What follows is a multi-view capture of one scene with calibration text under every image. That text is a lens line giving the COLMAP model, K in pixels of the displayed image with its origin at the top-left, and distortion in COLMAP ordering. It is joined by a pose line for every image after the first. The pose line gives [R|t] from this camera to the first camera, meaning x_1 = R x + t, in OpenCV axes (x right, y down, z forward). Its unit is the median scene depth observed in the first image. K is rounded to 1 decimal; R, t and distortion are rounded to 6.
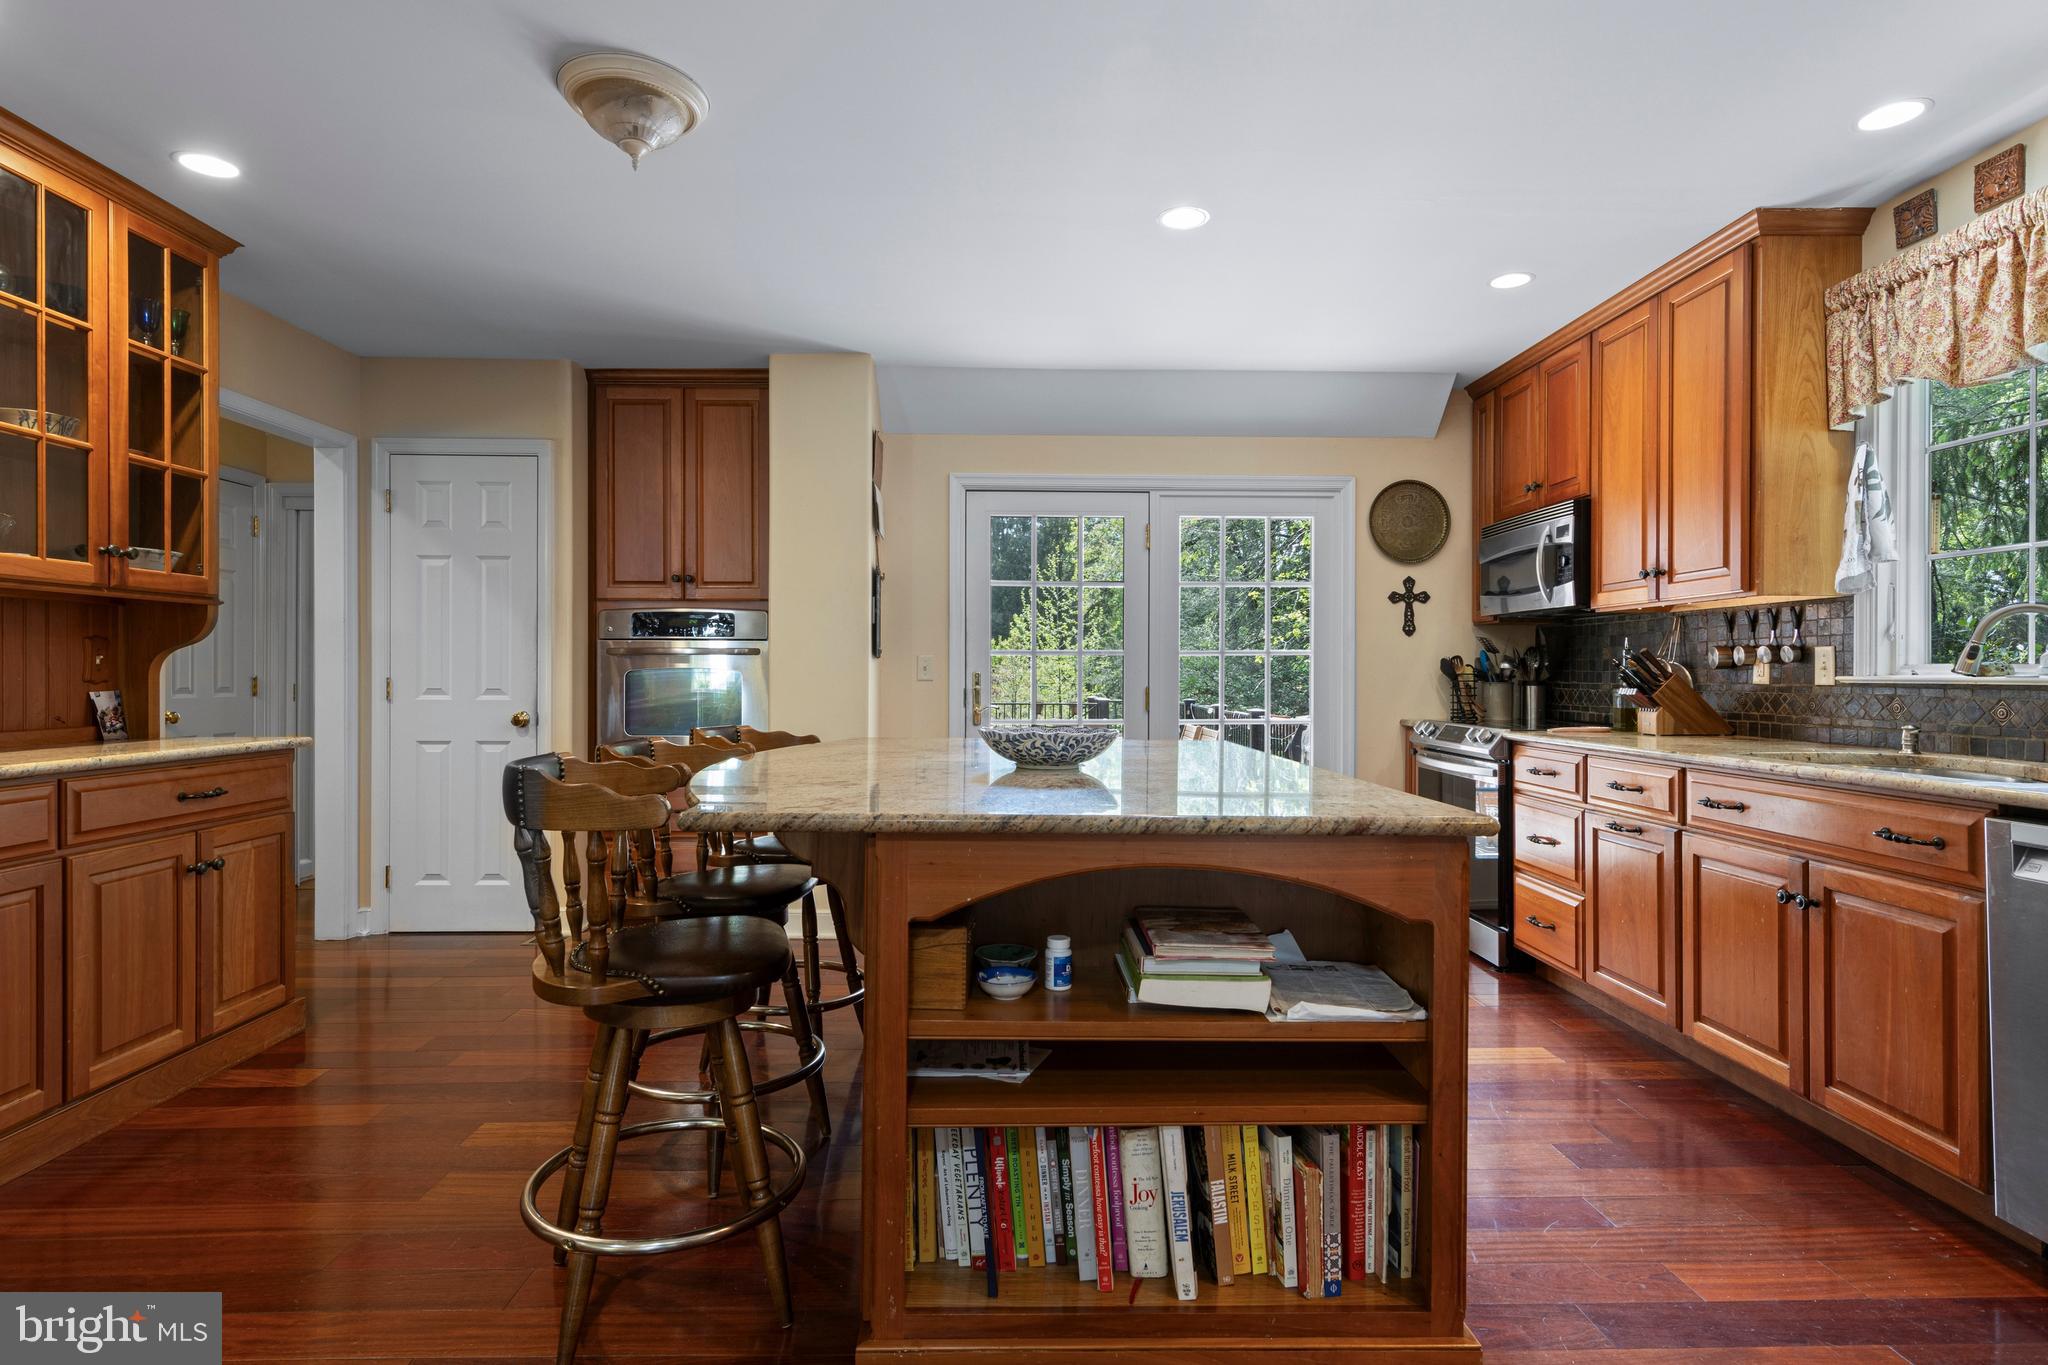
lens RADIAL K [[1046.8, 0, 1021.5], [0, 1046.8, 678.4], [0, 0, 1]] dist [0.014236, -0.005957]
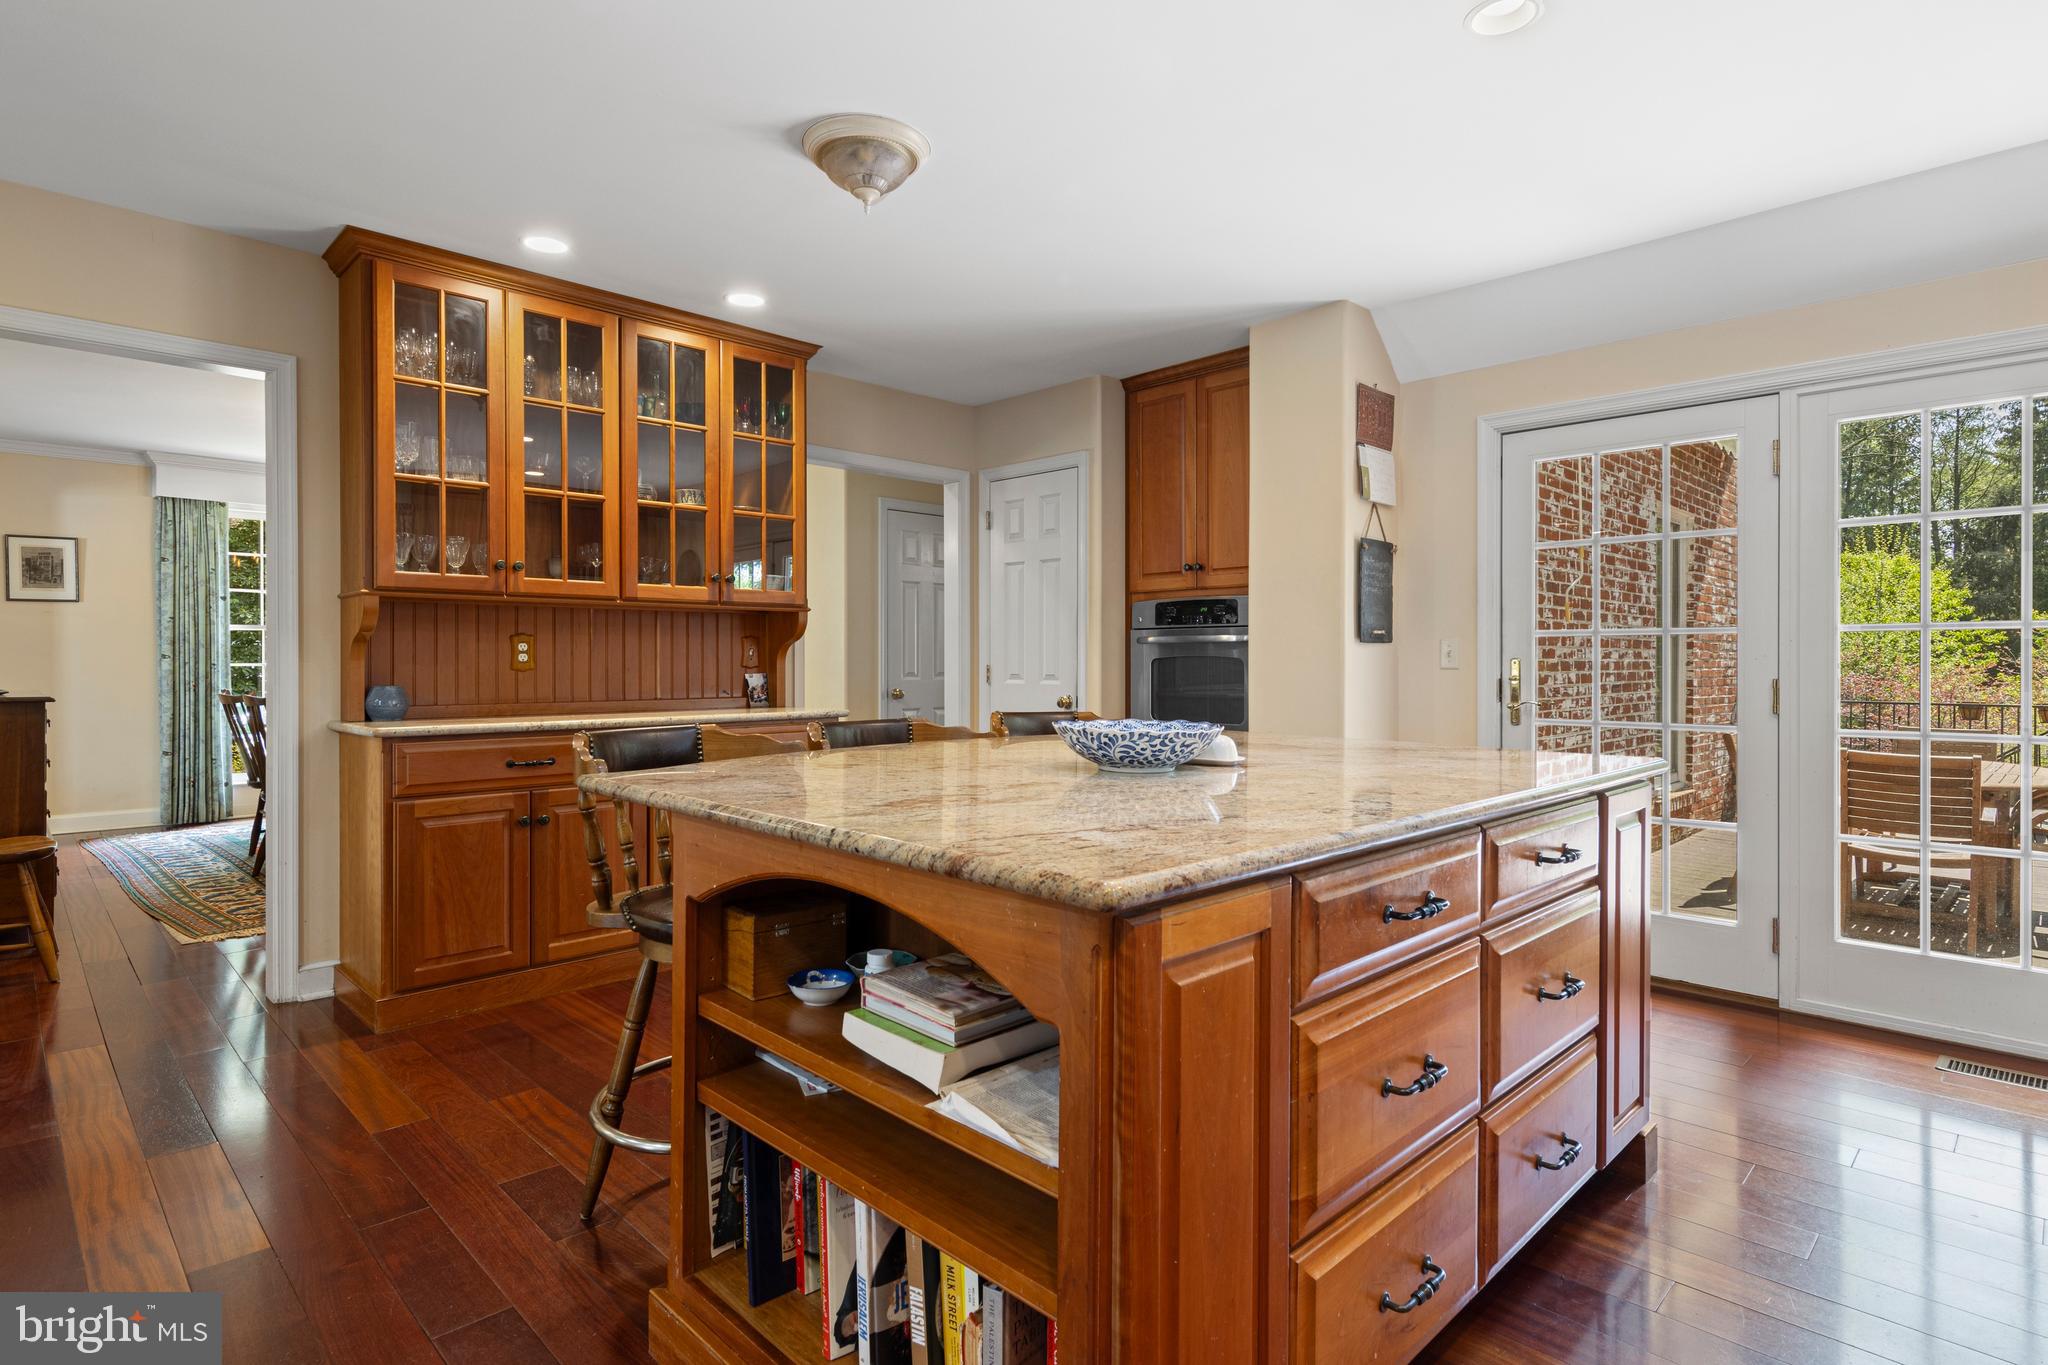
lens RADIAL K [[1051.2, 0, 1020.7], [0, 1051.2, 663.9], [0, 0, 1]] dist [0.007057, 0.000016]
pose [[0.685941, -0.000427, -0.727657, 0.375792], [-0.002580, 0.999992, -0.003020, 0.001745], [0.727653, 0.003949, 0.685934, 0.228839]]
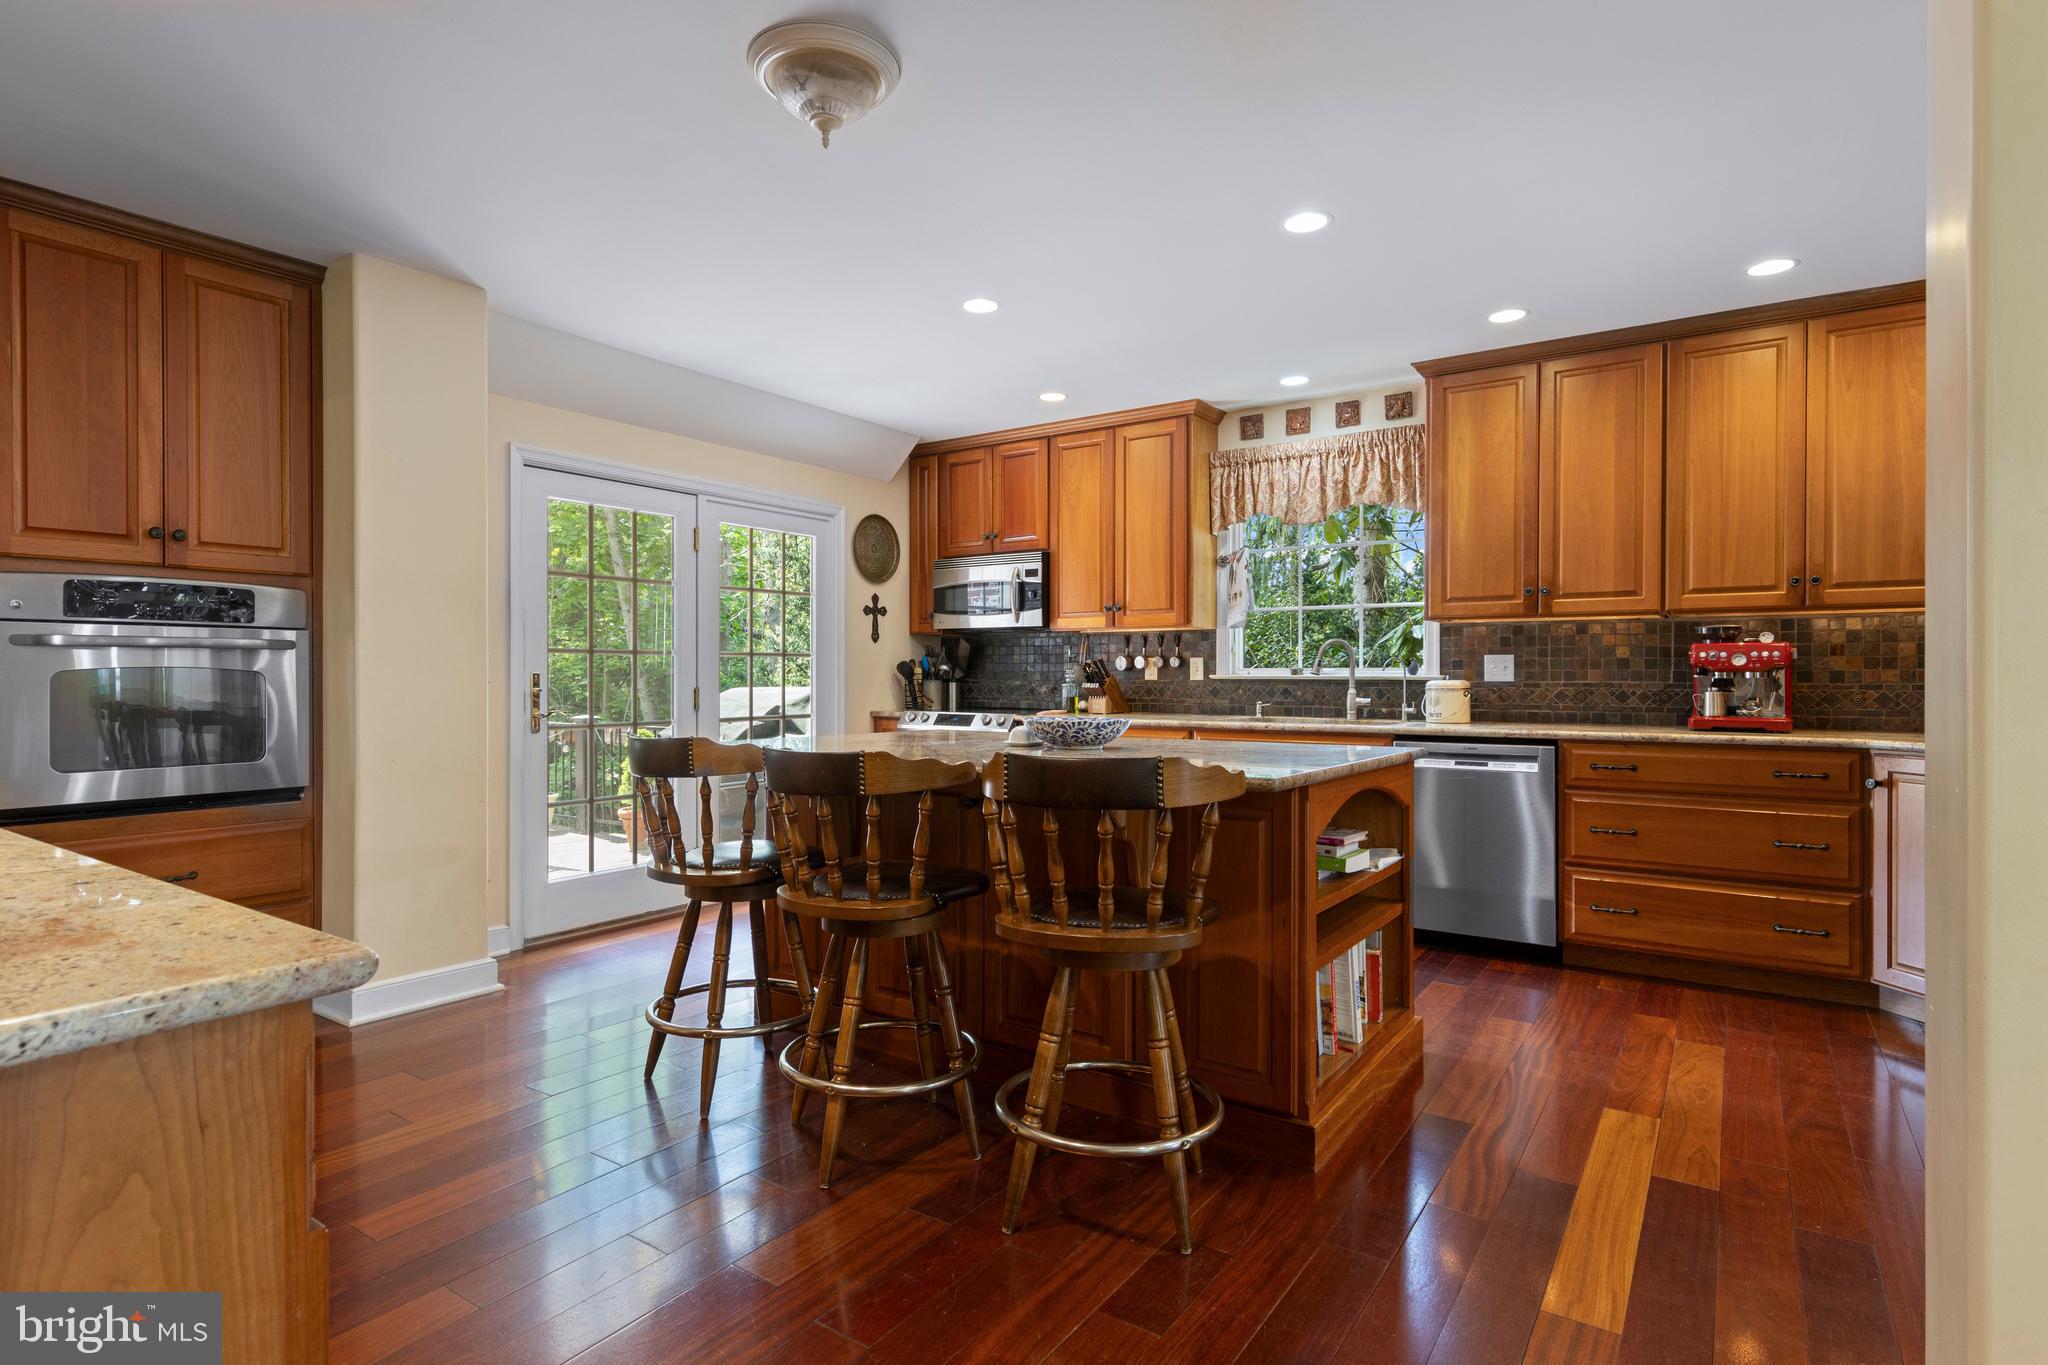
lens RADIAL K [[1046.8, 0, 1021.5], [0, 1046.8, 678.4], [0, 0, 1]] dist [0.014236, -0.005957]
pose [[0.588538, -0.005264, 0.808453, -0.685328], [0.003333, 0.999986, 0.004084, -0.004056], [-0.808463, 0.000291, 0.588547, 0.195195]]
